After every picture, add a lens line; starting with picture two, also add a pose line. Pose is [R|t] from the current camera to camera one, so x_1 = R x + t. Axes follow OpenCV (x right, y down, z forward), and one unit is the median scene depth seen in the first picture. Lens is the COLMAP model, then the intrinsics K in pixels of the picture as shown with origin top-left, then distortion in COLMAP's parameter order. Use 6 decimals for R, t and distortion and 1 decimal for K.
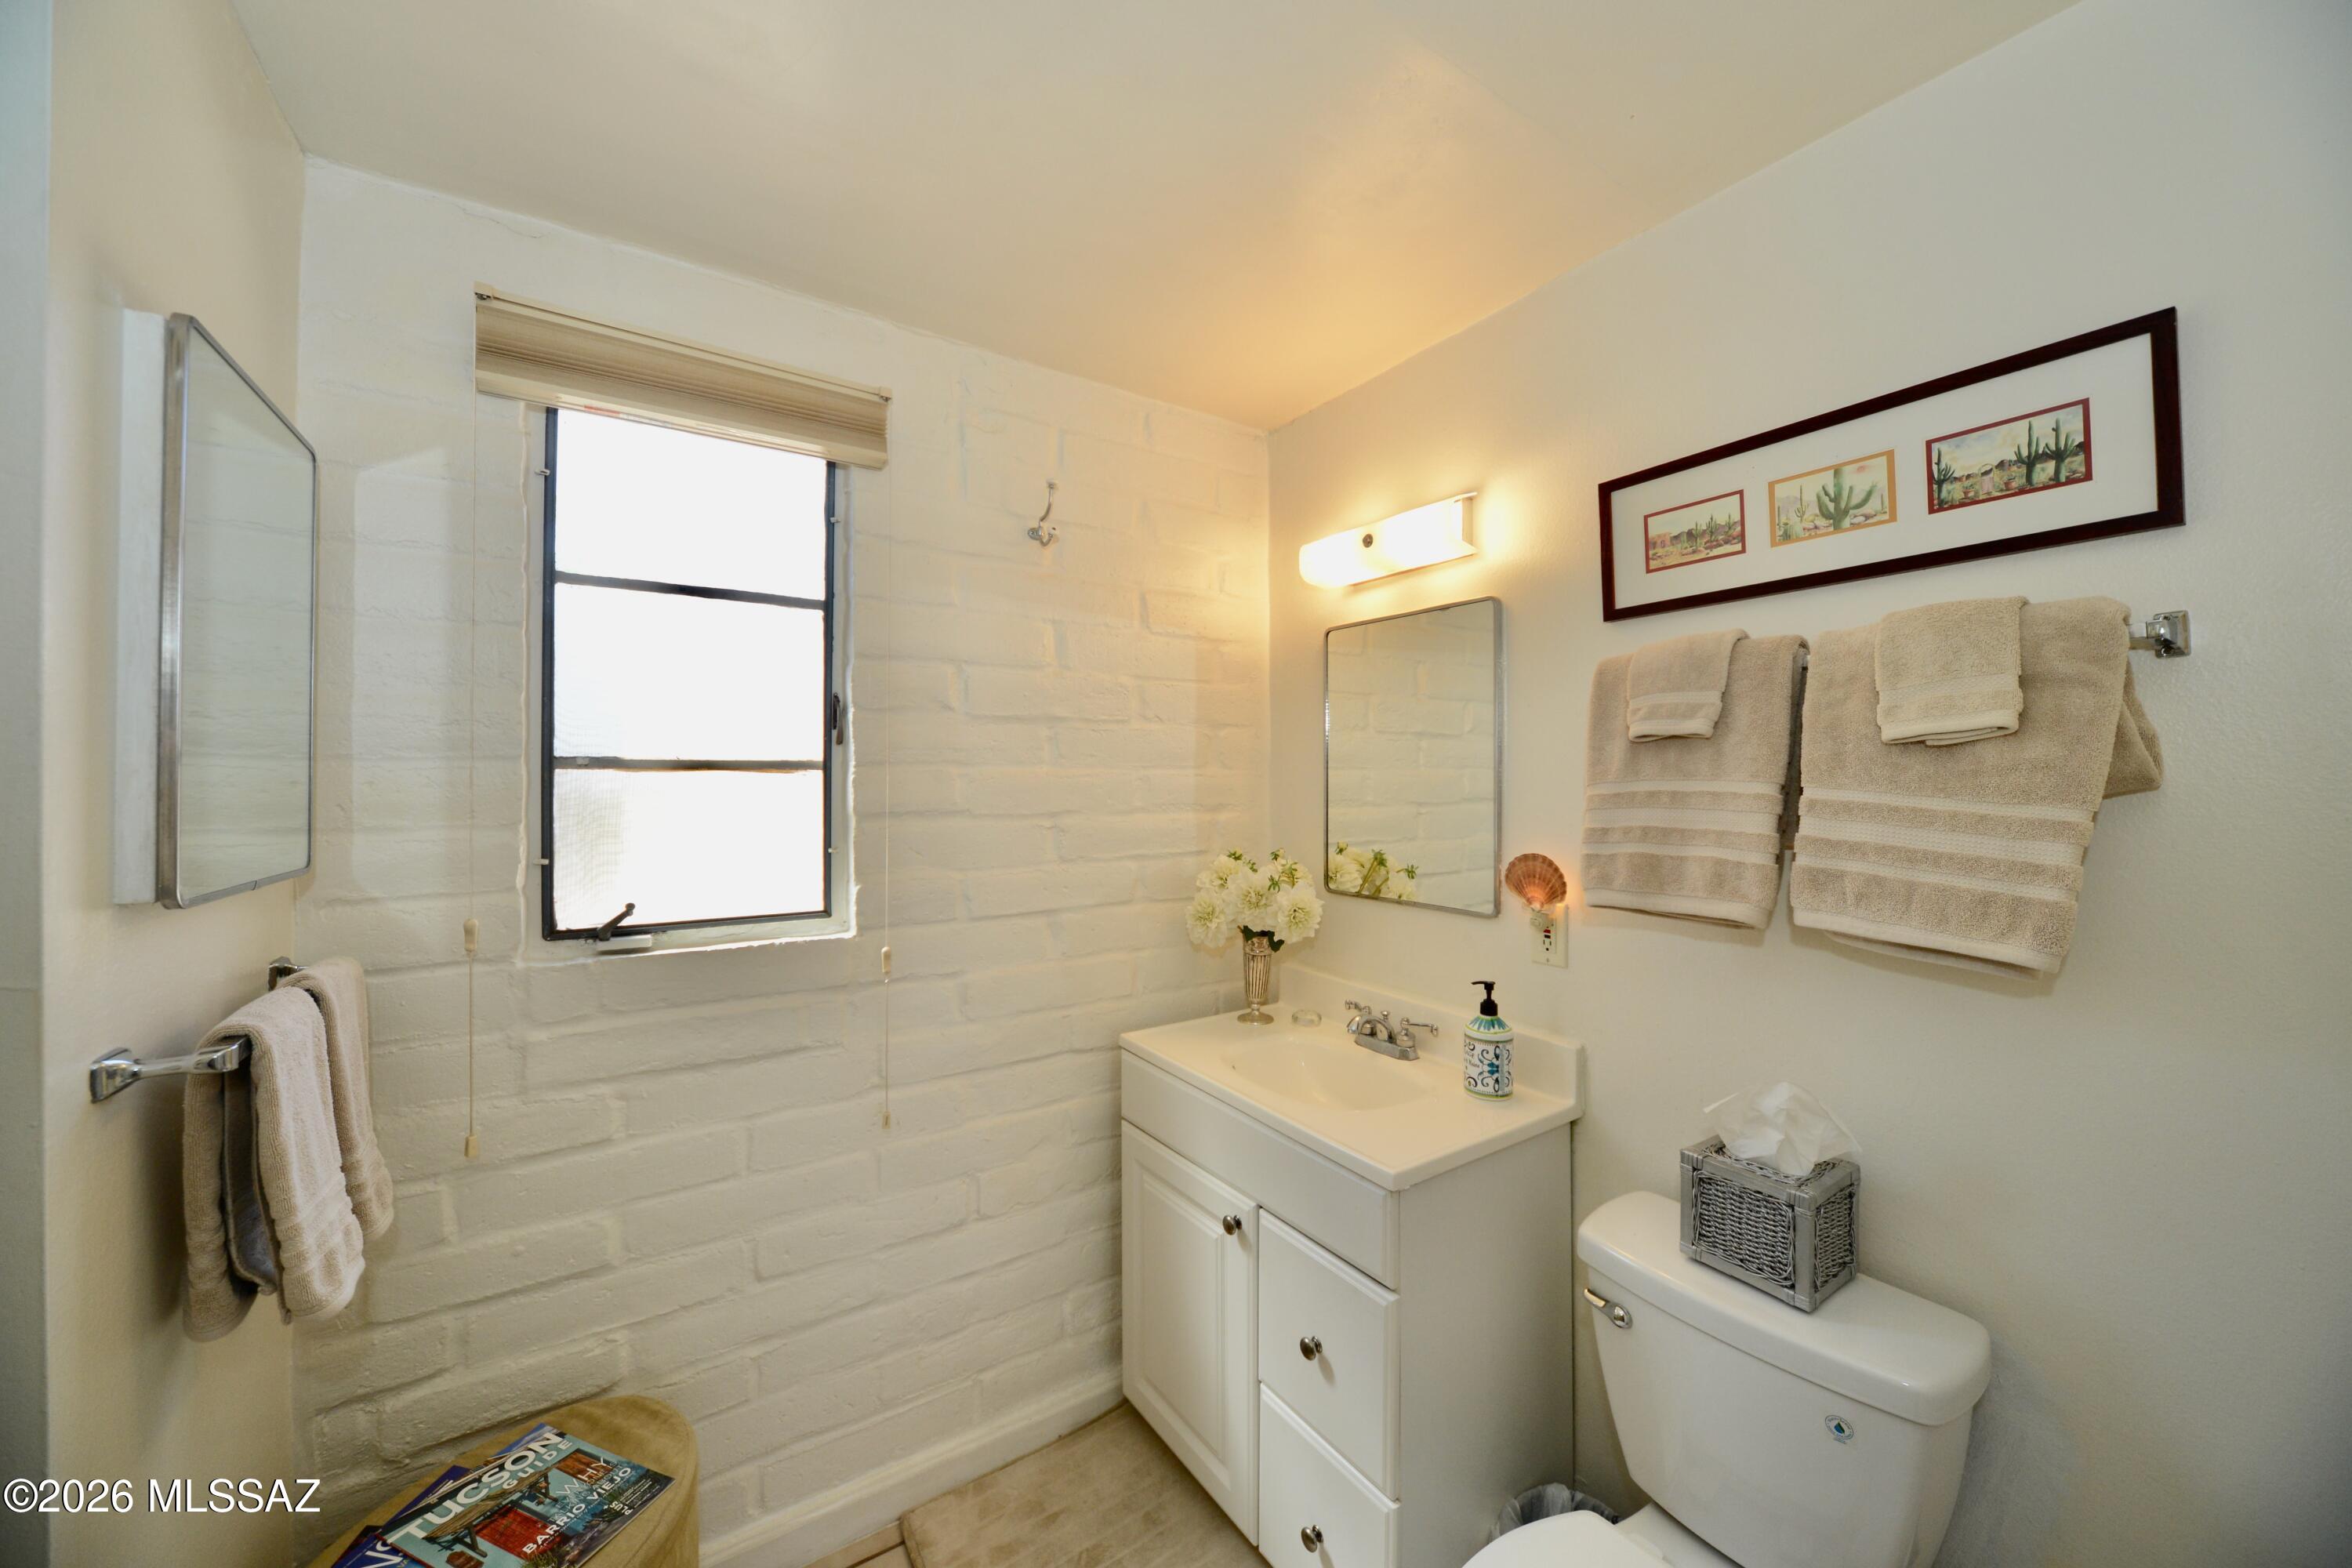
lens RADIAL K [[815.8, 0, 1164.9], [0, 815.8, 778.8], [0, 0, 1]] dist [-0.012927, 0.000383]
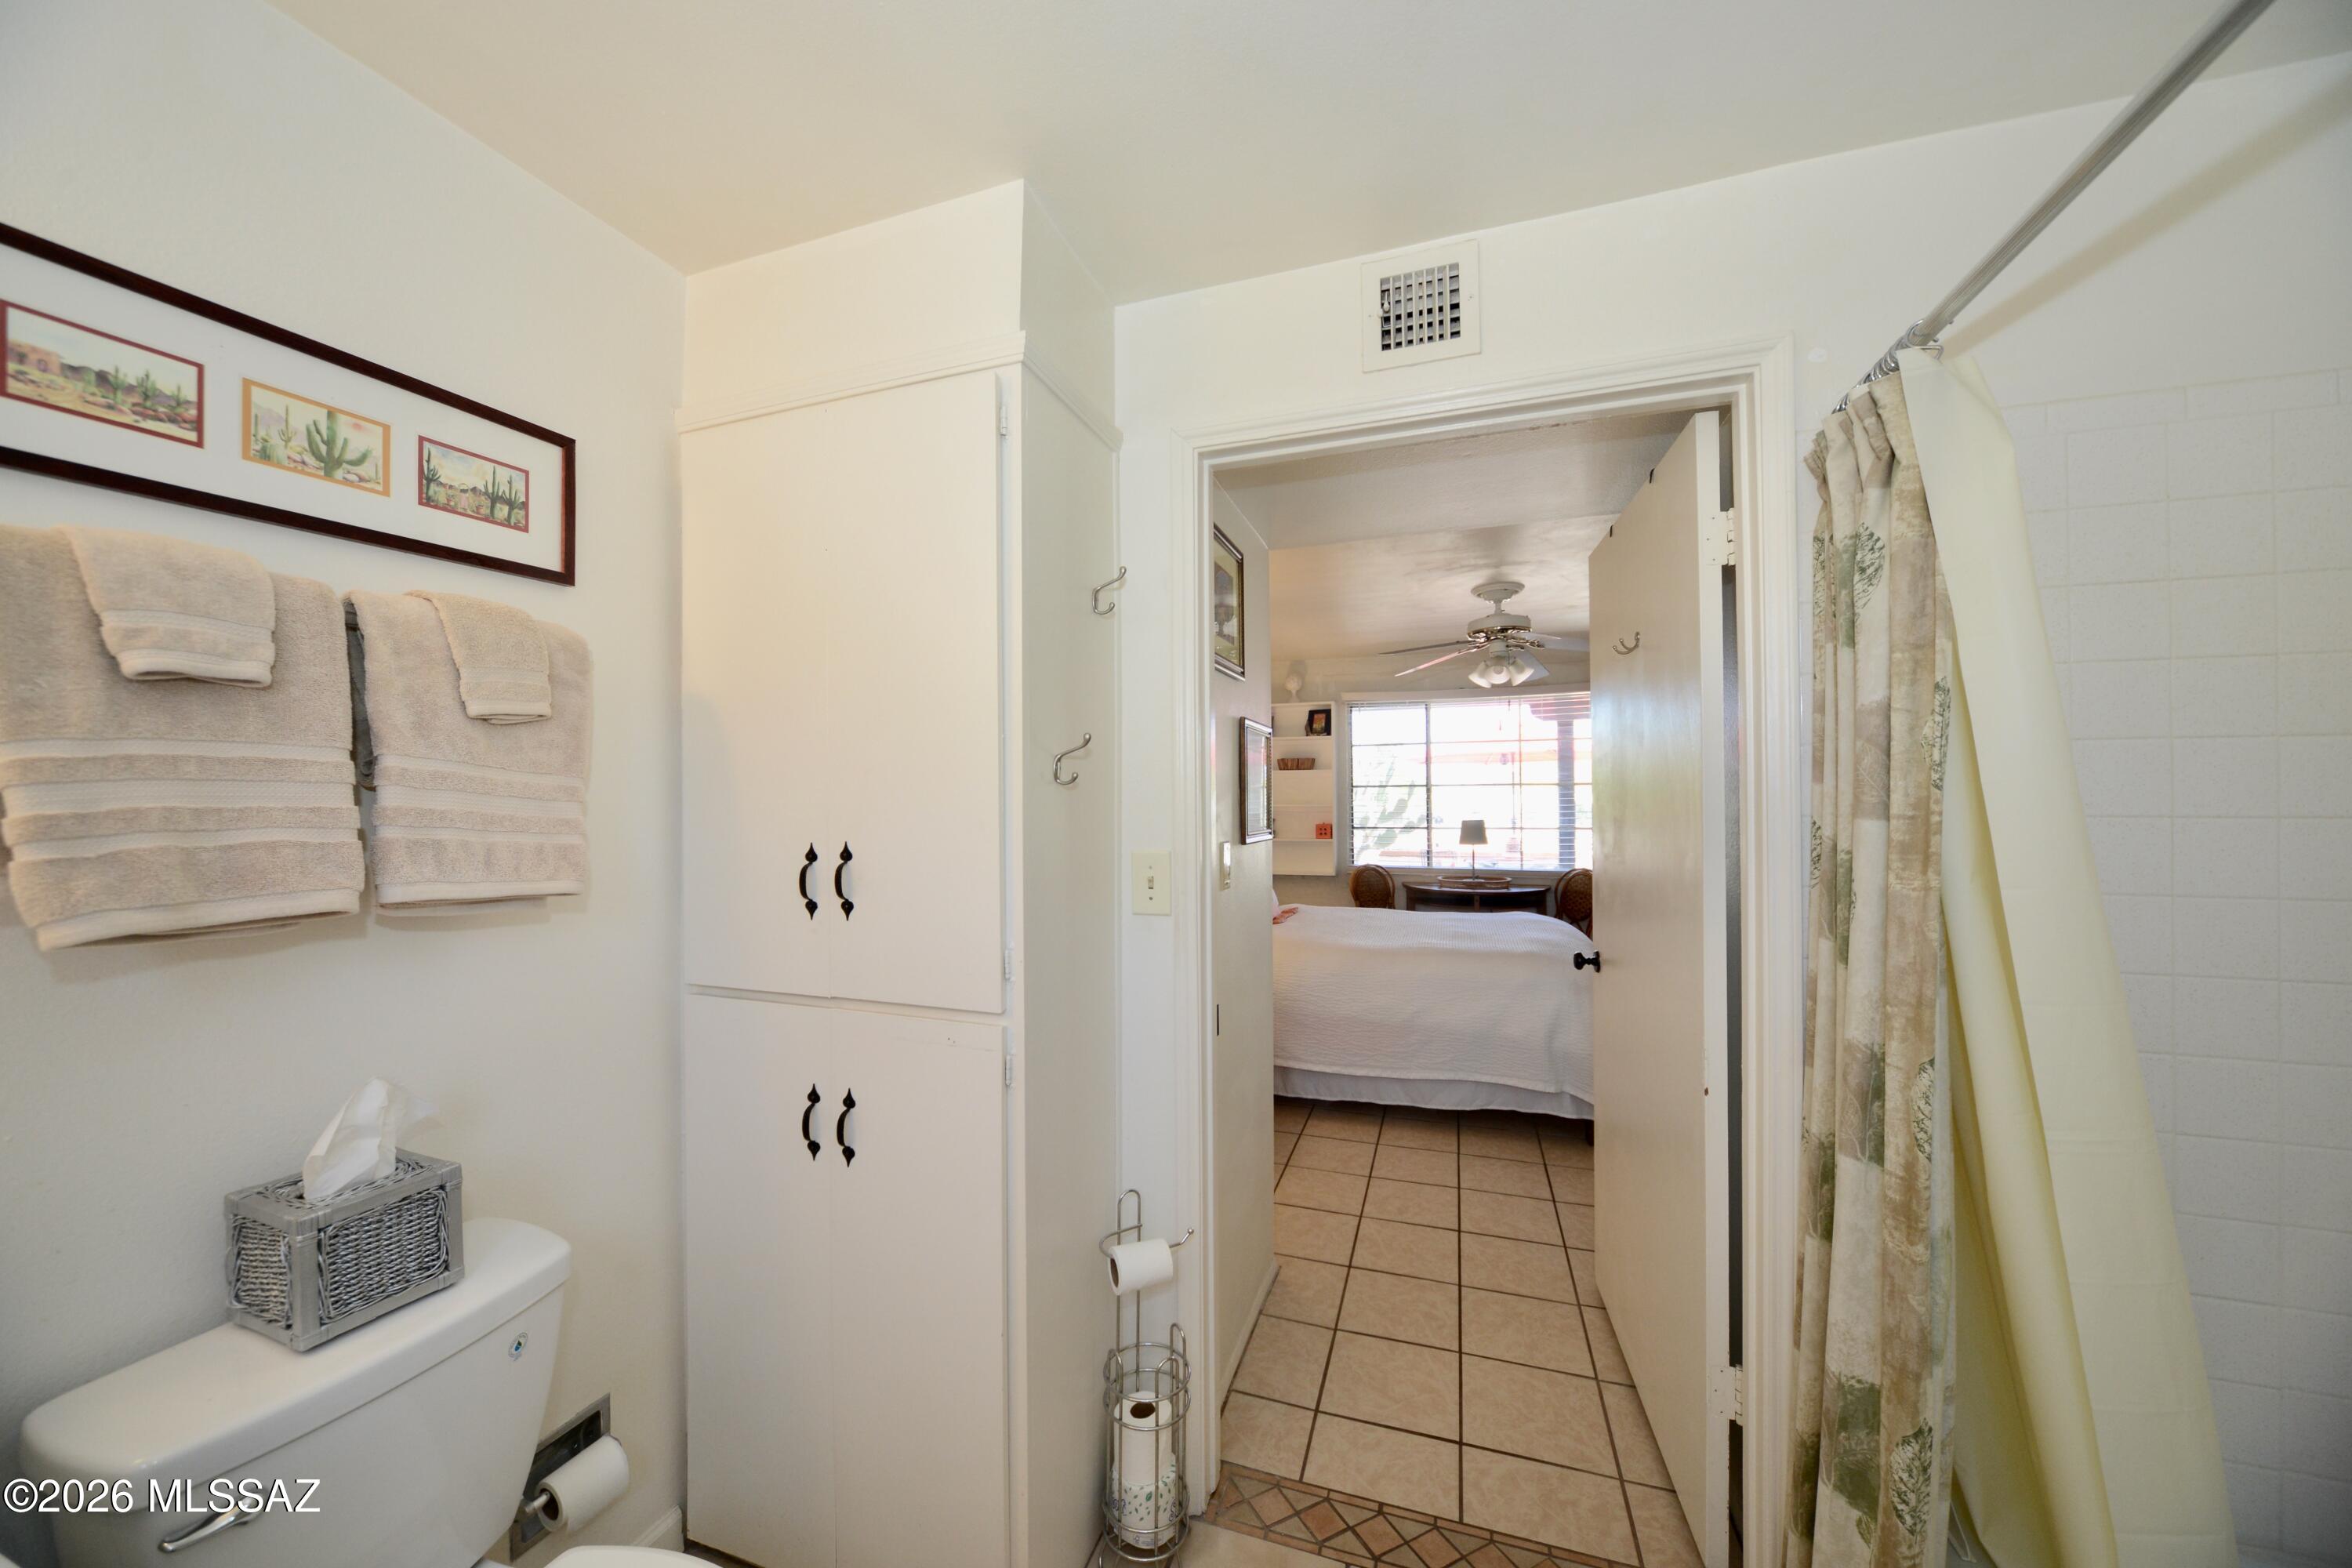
lens RADIAL K [[815.8, 0, 1164.9], [0, 815.8, 778.8], [0, 0, 1]] dist [-0.012927, 0.000383]
pose [[-0.586036, 0.006068, 0.810263, -0.465491], [-0.005863, 0.999914, -0.011729, 0.039666], [-0.810264, -0.011624, -0.585950, 0.770109]]
